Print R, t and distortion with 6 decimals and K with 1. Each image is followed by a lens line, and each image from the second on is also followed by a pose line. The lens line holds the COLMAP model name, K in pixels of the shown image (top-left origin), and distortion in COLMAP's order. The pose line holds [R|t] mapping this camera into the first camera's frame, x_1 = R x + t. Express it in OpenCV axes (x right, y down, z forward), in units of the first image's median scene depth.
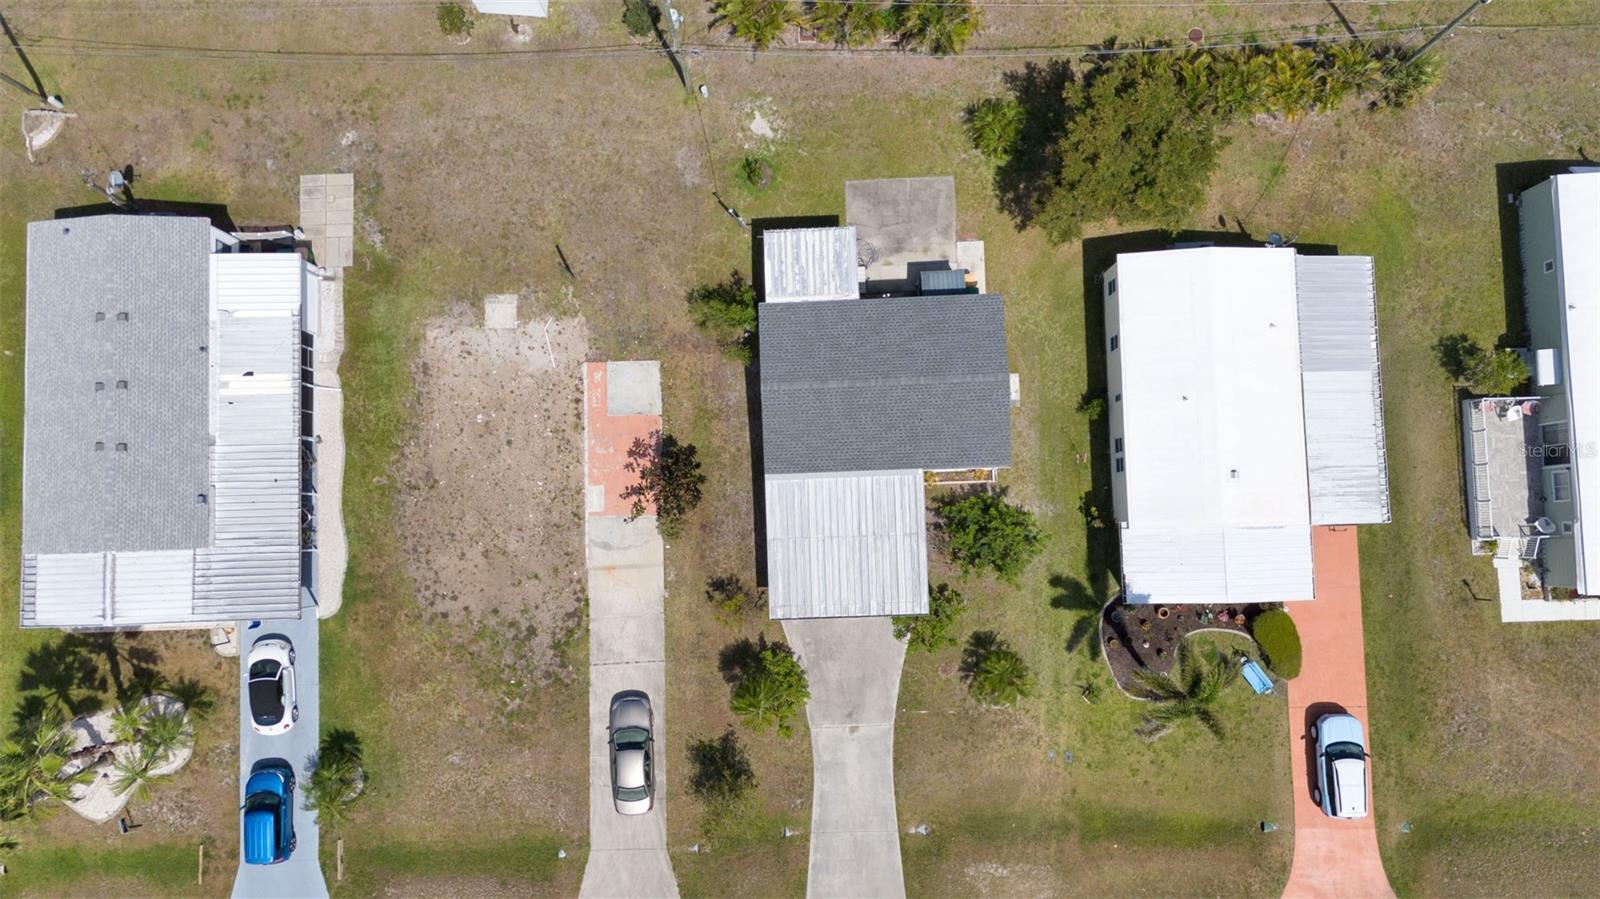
lens RADIAL K [[1172.4, 0, 800.0], [0, 1172.4, 449.5], [0, 0, 1]] dist [0.088096, -0.104695]
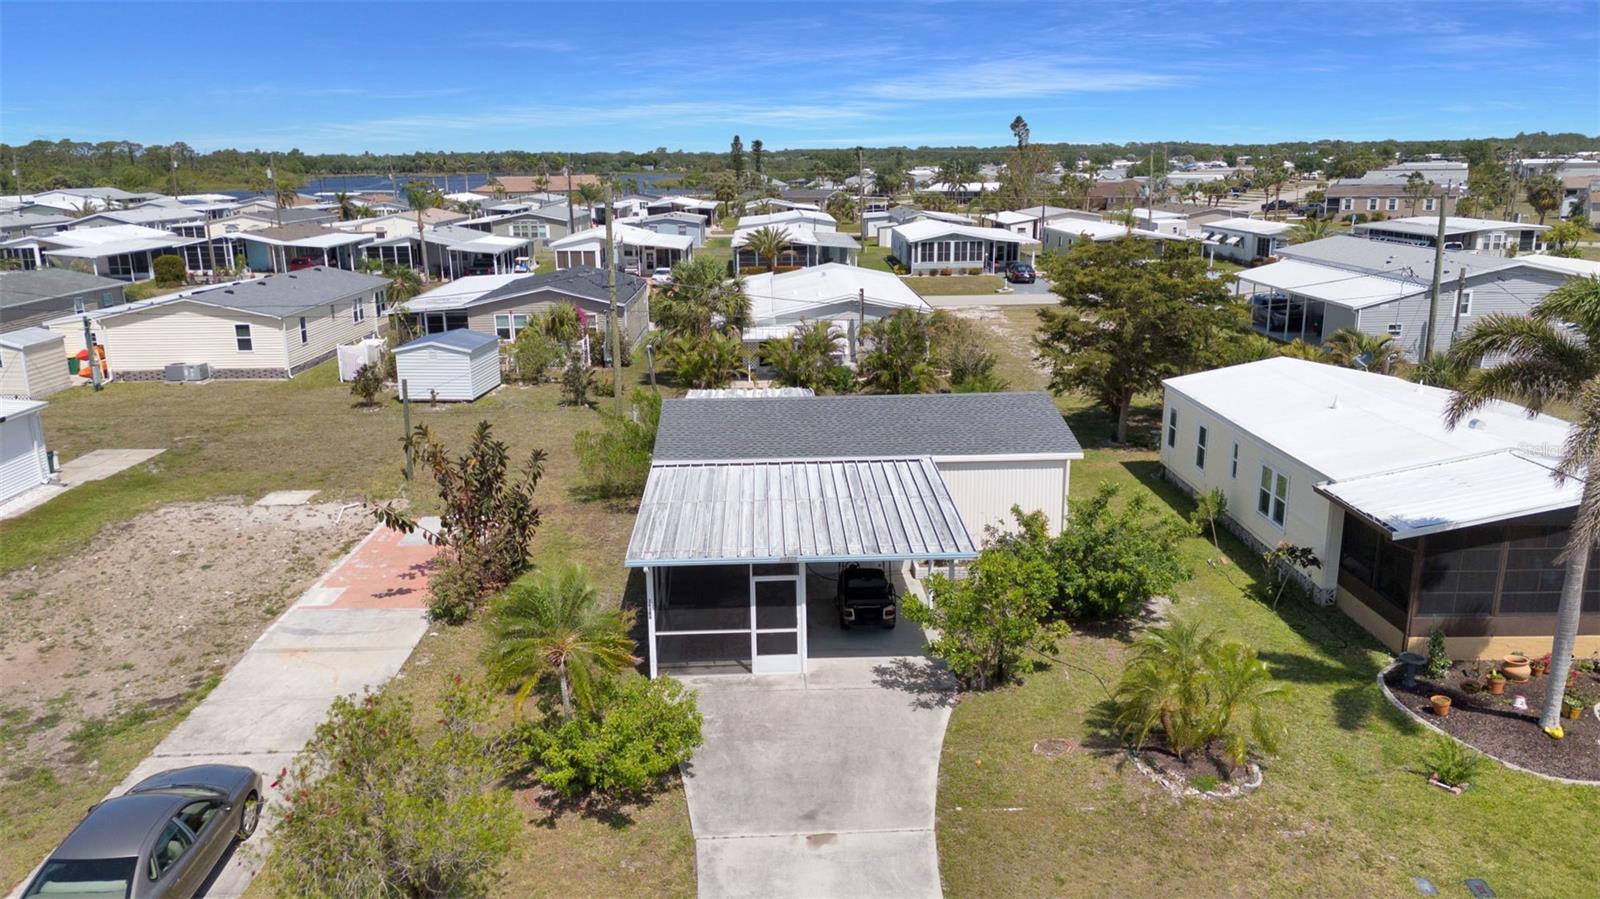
lens RADIAL K [[1172.4, 0, 800.0], [0, 1172.4, 449.5], [0, 0, 1]] dist [0.088096, -0.104695]
pose [[0.999971, 0.006791, 0.003392, 0.037490], [0.001082, 0.314720, -0.949184, 0.531492], [-0.007513, 0.949160, 0.314704, 0.780563]]
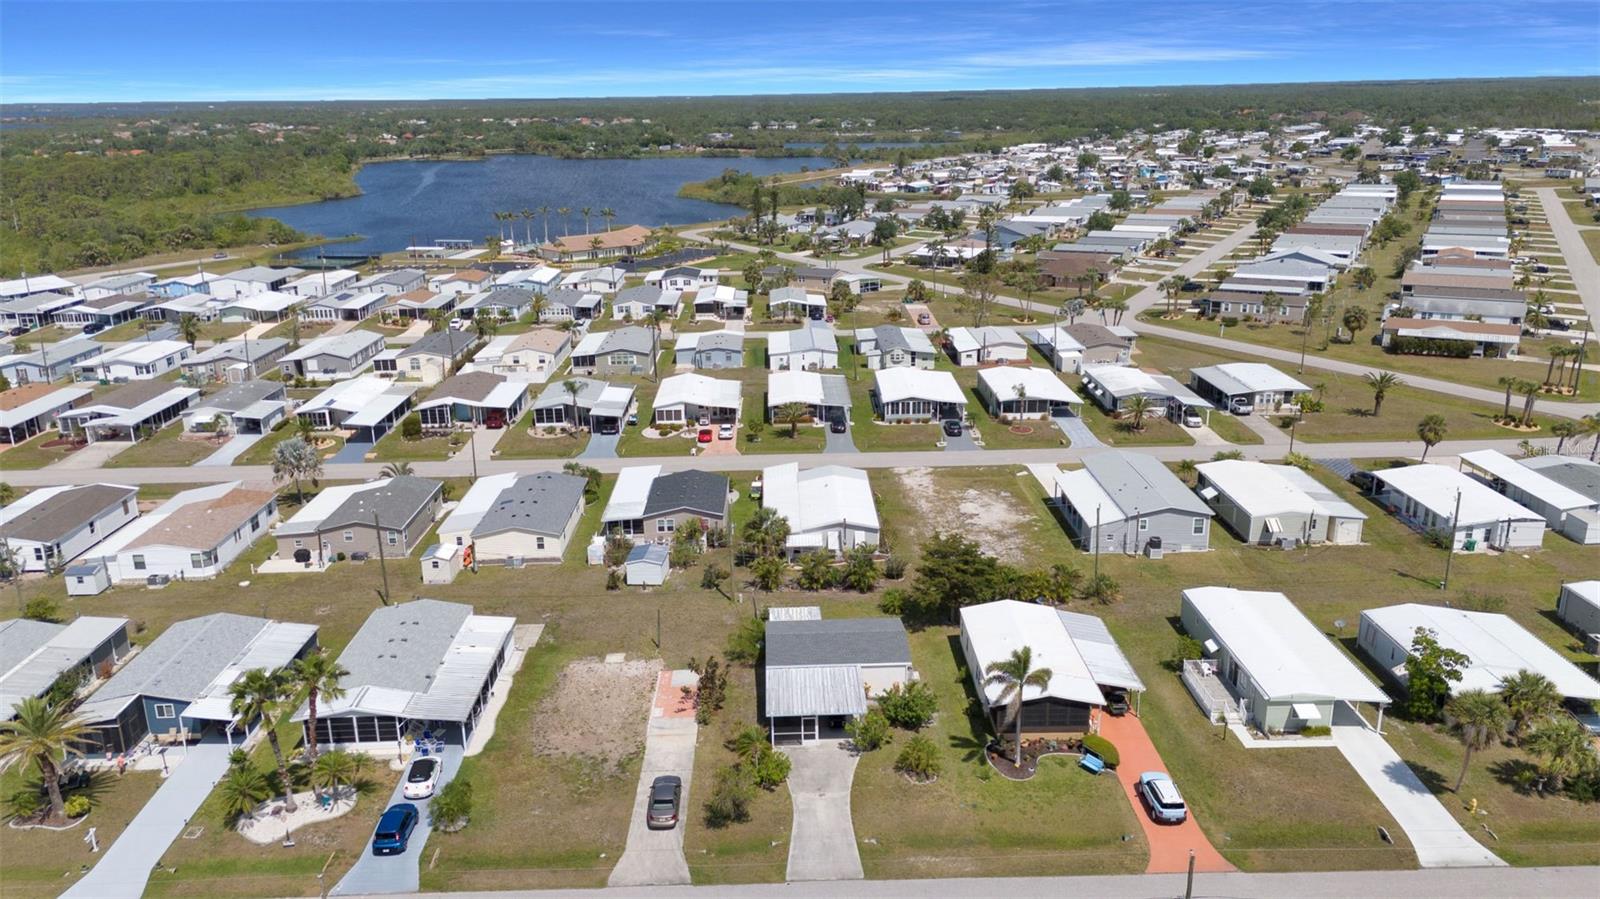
lens RADIAL K [[1170.7, 0, 800.0], [0, 1170.7, 449.5], [0, 0, 1]] dist [0.102175, -0.121785]
pose [[0.999979, 0.004732, -0.004454, 0.023634], [-0.005864, 0.361708, -0.932273, 1.412159], [-0.002800, 0.932279, 0.361728, 0.096717]]
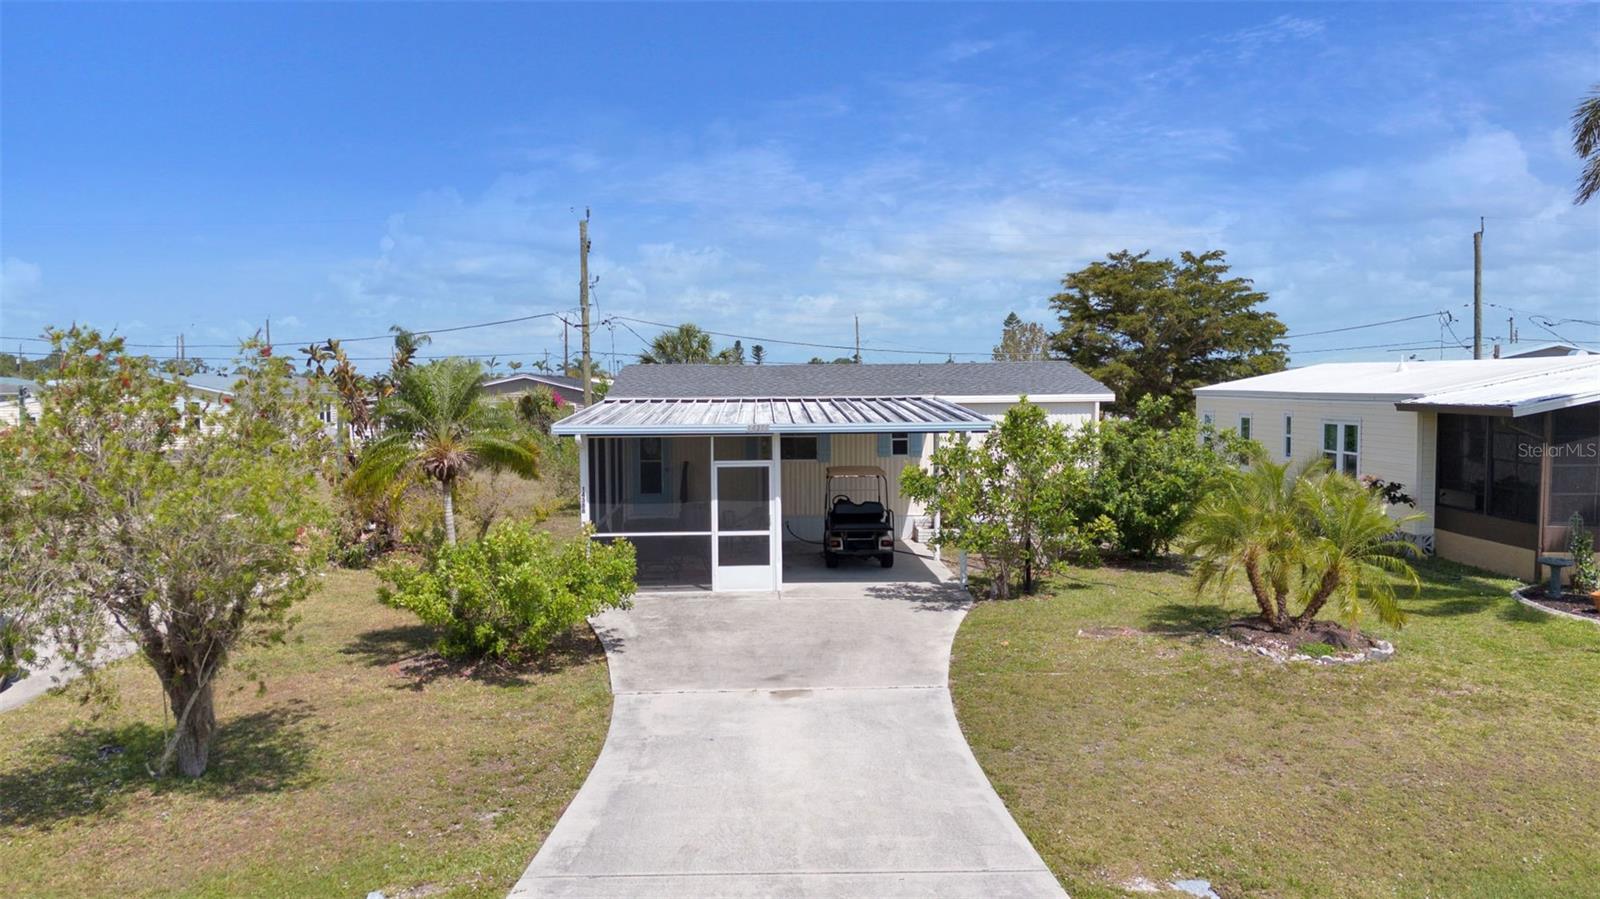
lens RADIAL K [[1170.7, 0, 800.0], [0, 1170.7, 449.5], [0, 0, 1]] dist [0.102175, -0.121785]
pose [[0.999945, 0.010361, 0.001348, 0.046882], [-0.000039, 0.132689, -0.991158, 0.475956], [-0.010448, 0.991104, 0.132682, 0.915017]]
